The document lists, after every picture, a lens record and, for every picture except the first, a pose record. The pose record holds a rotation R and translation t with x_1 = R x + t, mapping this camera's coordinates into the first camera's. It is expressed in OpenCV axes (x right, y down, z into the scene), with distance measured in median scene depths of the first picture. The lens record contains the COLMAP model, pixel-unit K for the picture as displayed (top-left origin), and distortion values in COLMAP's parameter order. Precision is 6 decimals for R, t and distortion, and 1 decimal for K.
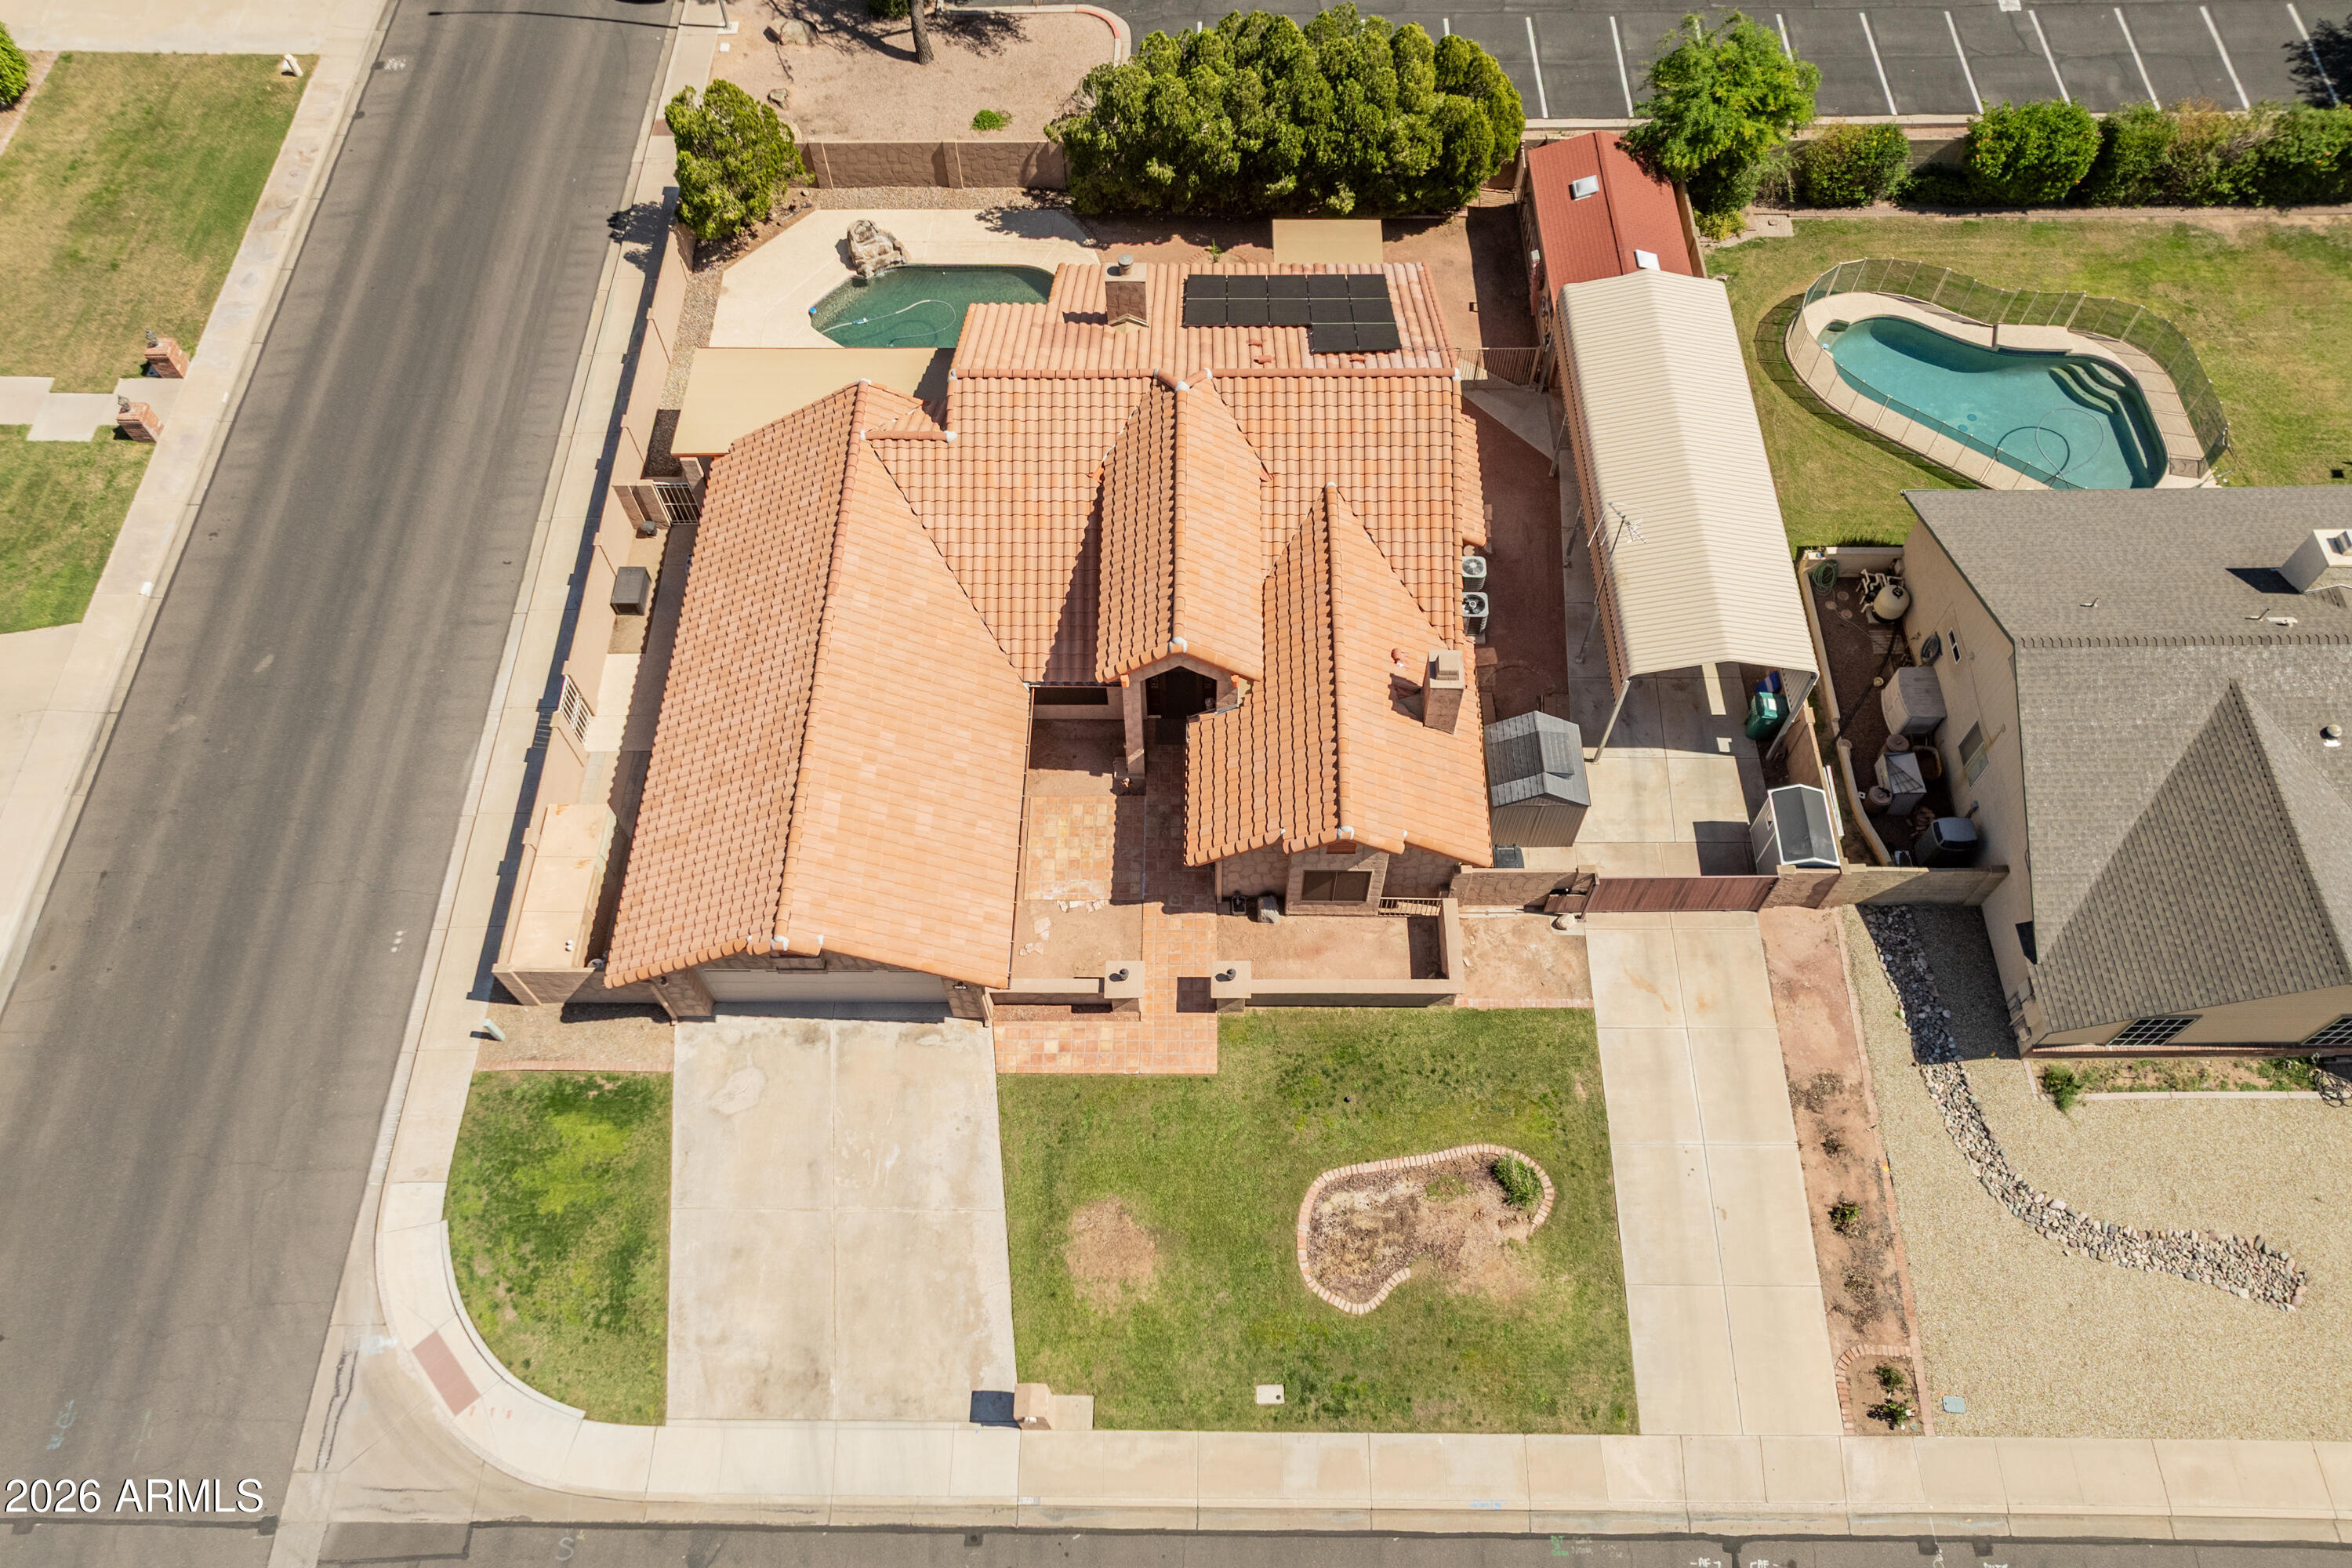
lens RADIAL K [[1632.8, 0, 1175.6], [0, 1632.8, 805.3], [0, 0, 1]] dist [-0.007024, 0.007682]
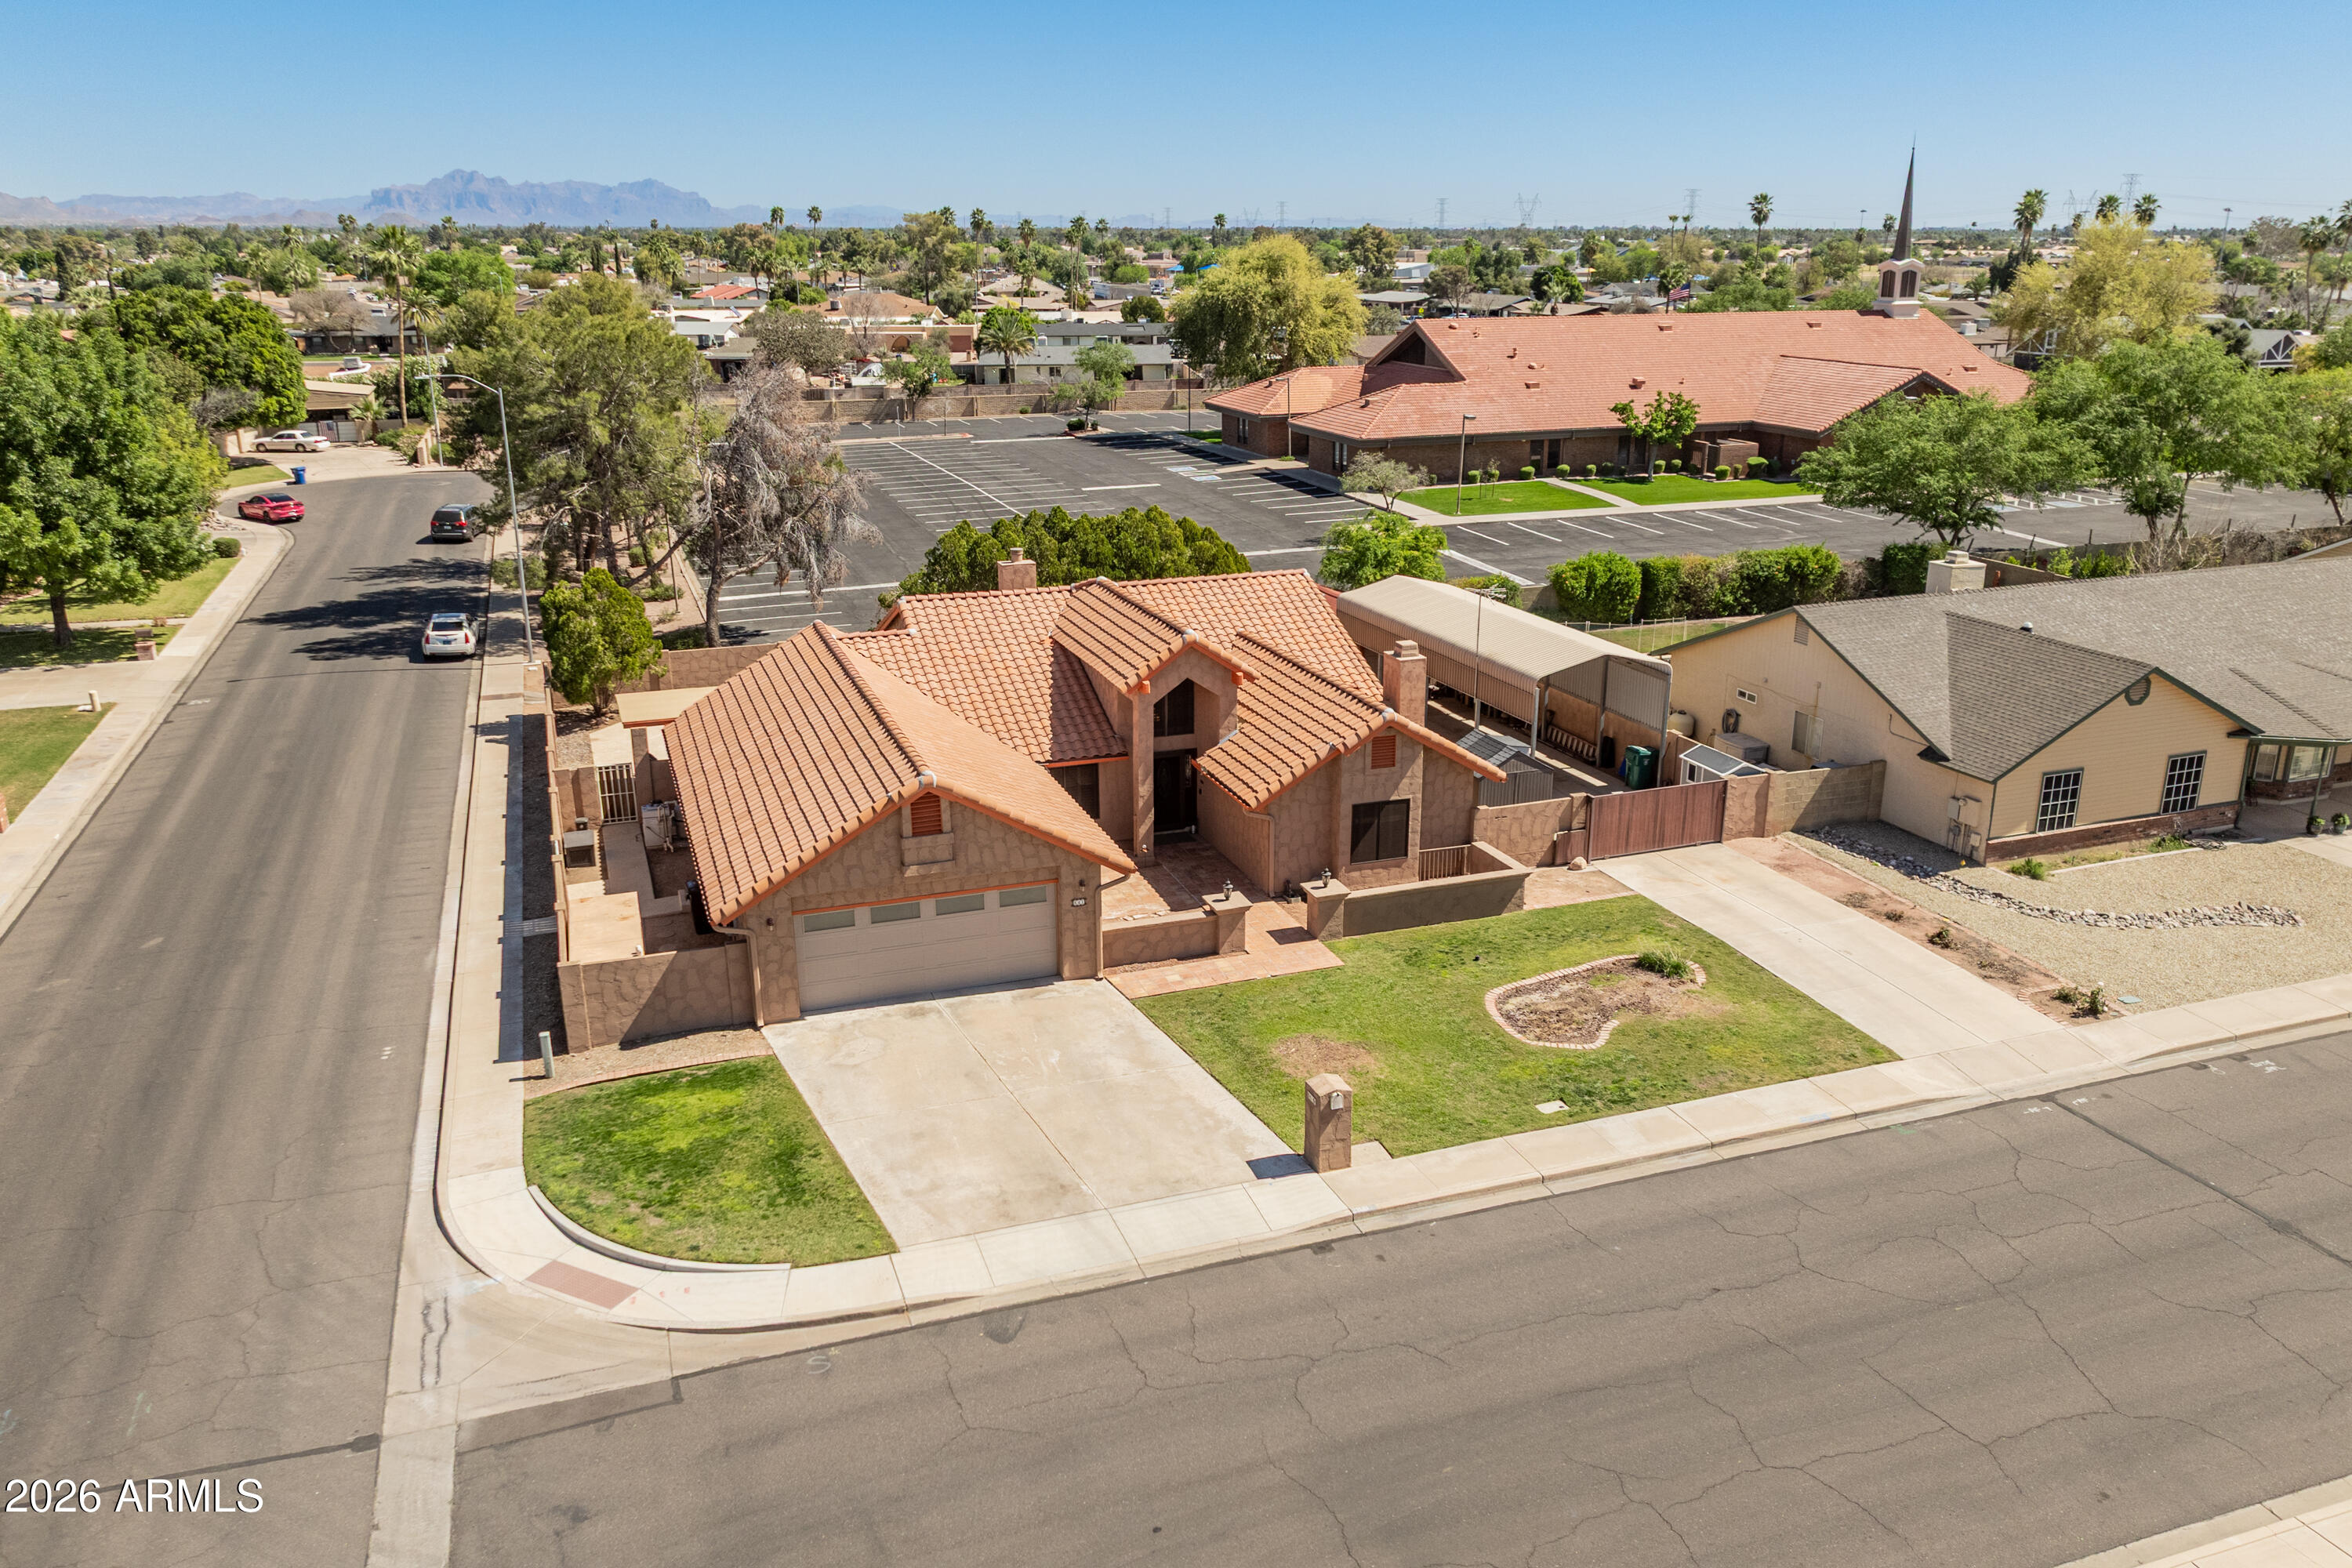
lens RADIAL K [[1744.8, 0, 1176.4], [0, 1744.8, 824.6], [0, 0, 1]] dist [0.001962, -0.009684]
pose [[0.938560, -0.097320, 0.331111, -0.413847], [0.293616, 0.729377, -0.617899, 0.730504], [-0.181371, 0.677155, 0.713138, 0.222227]]
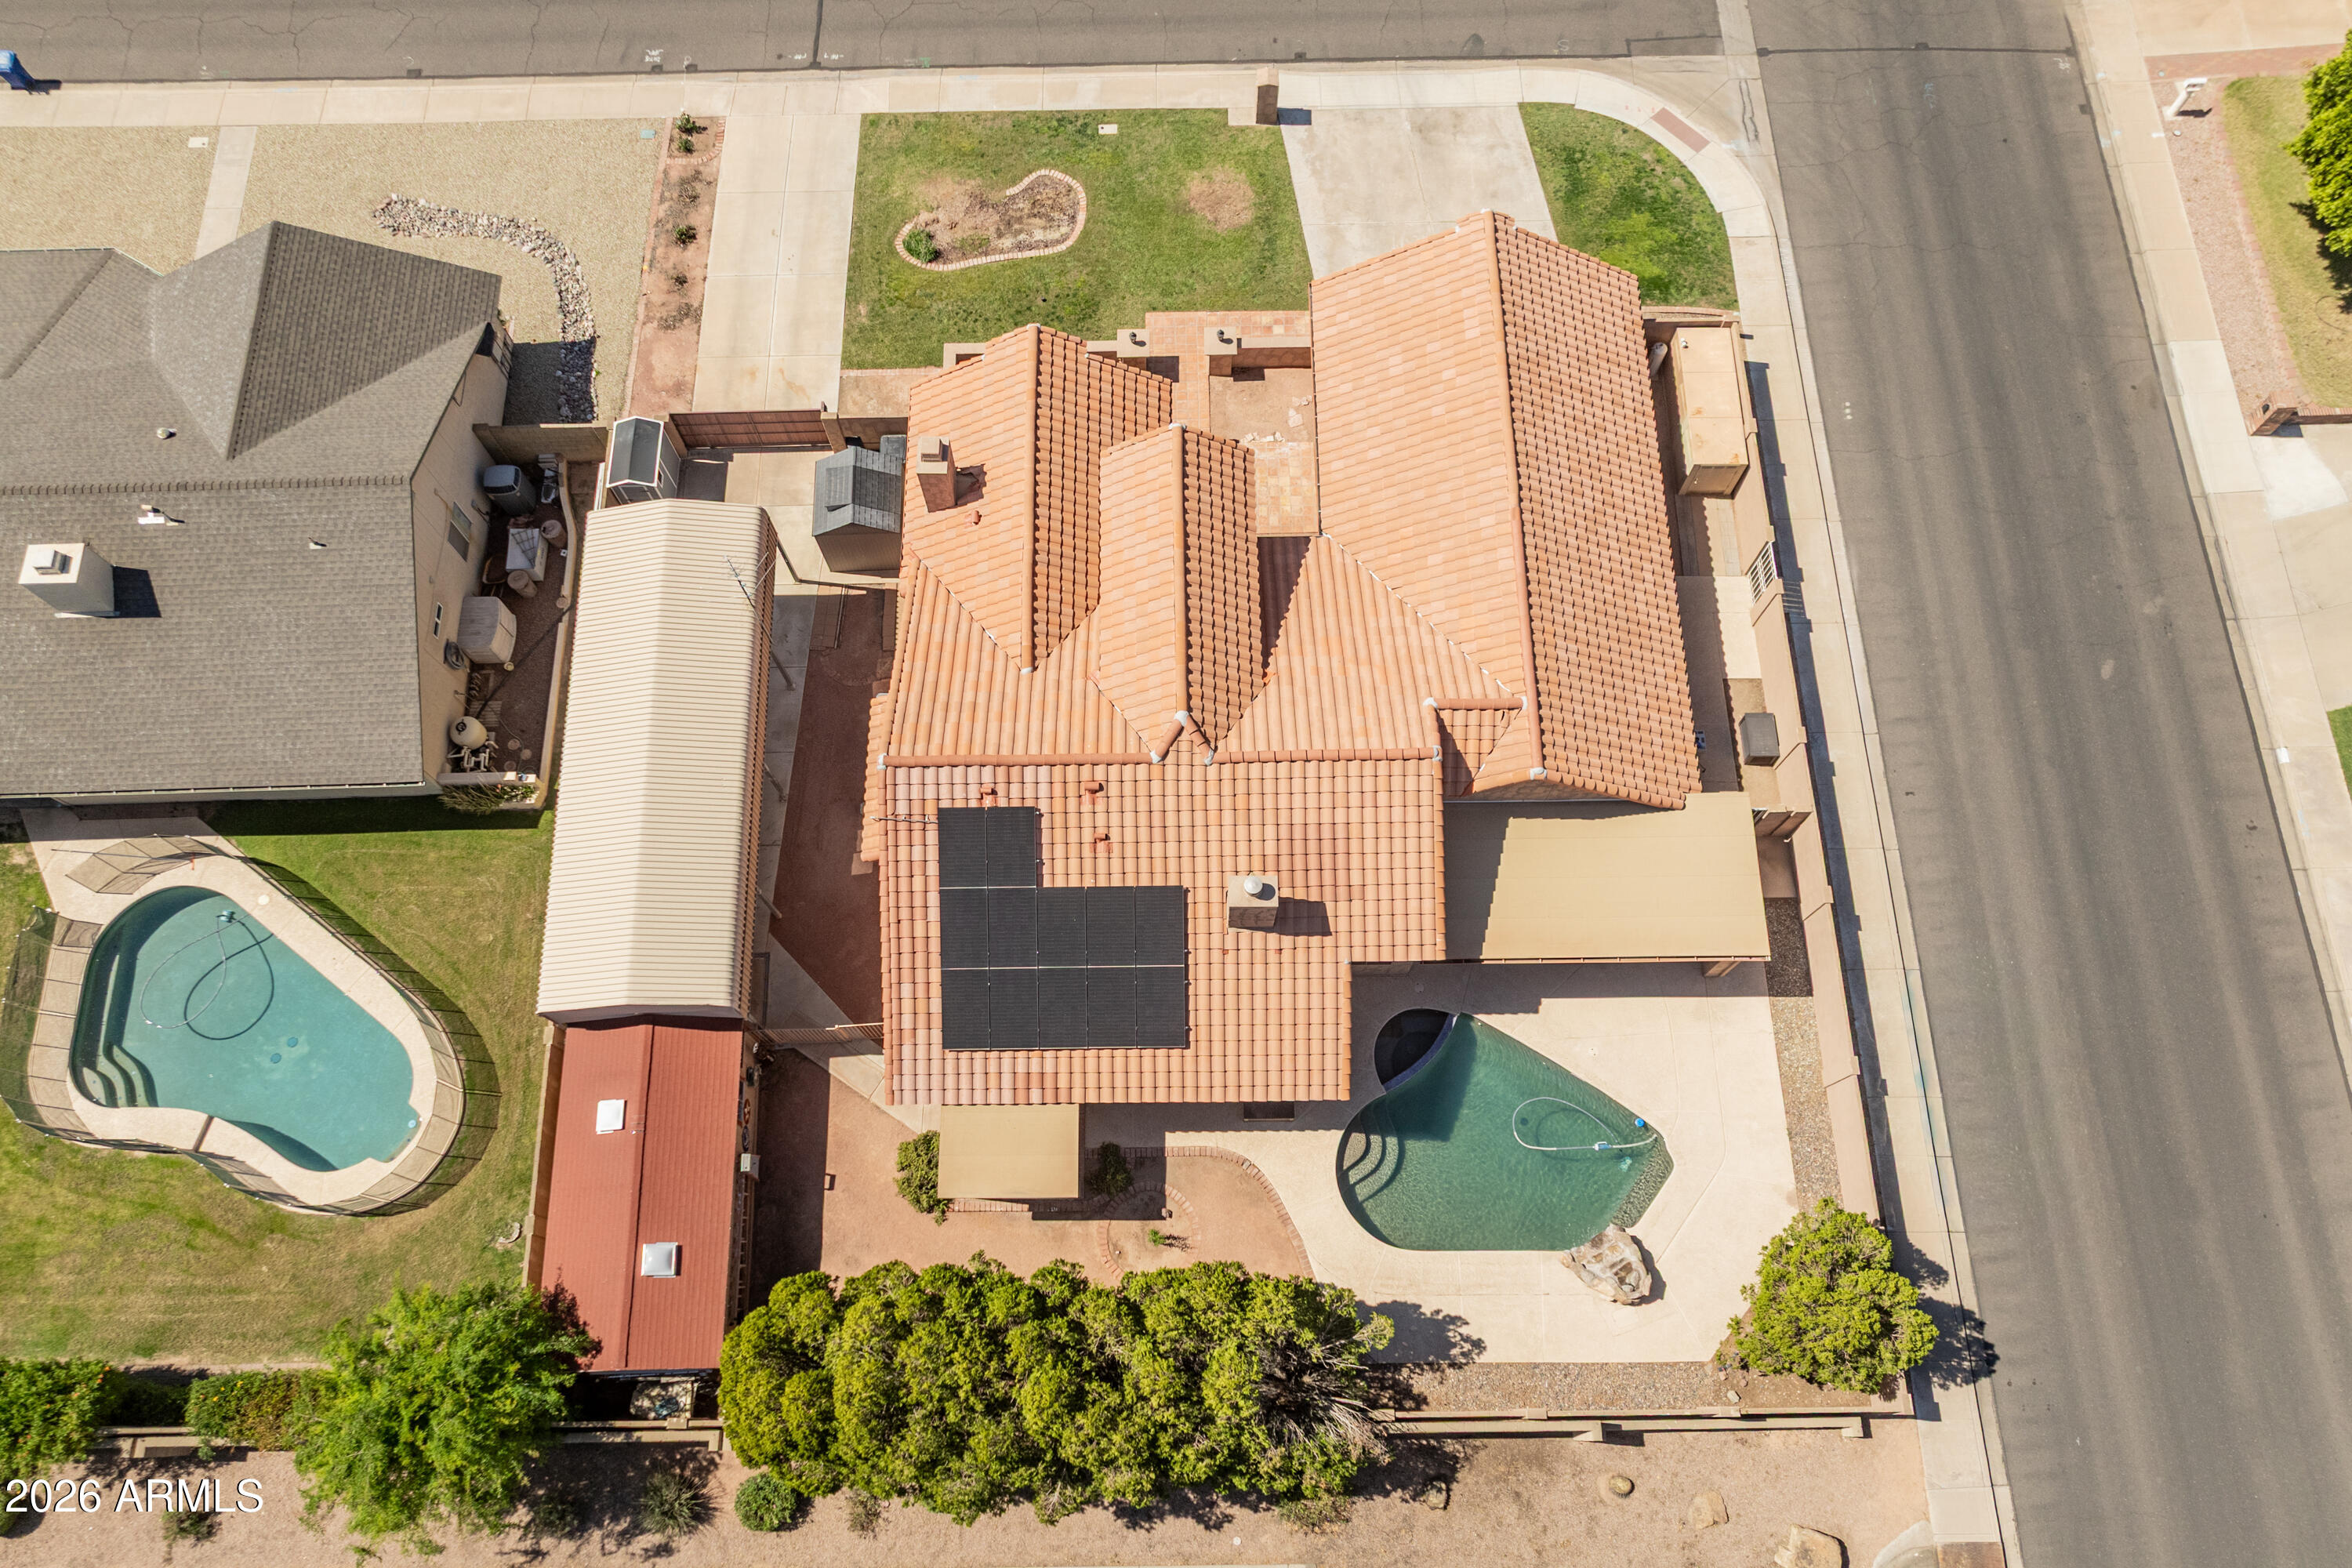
lens RADIAL K [[1632.8, 0, 1176.9], [0, 1632.8, 785.4], [0, 0, 1]] dist [-0.007024, 0.007682]
pose [[-0.999256, 0.034225, 0.017777, -0.009332], [-0.008587, -0.646825, 0.762590, -1.059880], [0.037598, 0.761870, 0.646637, 0.468022]]
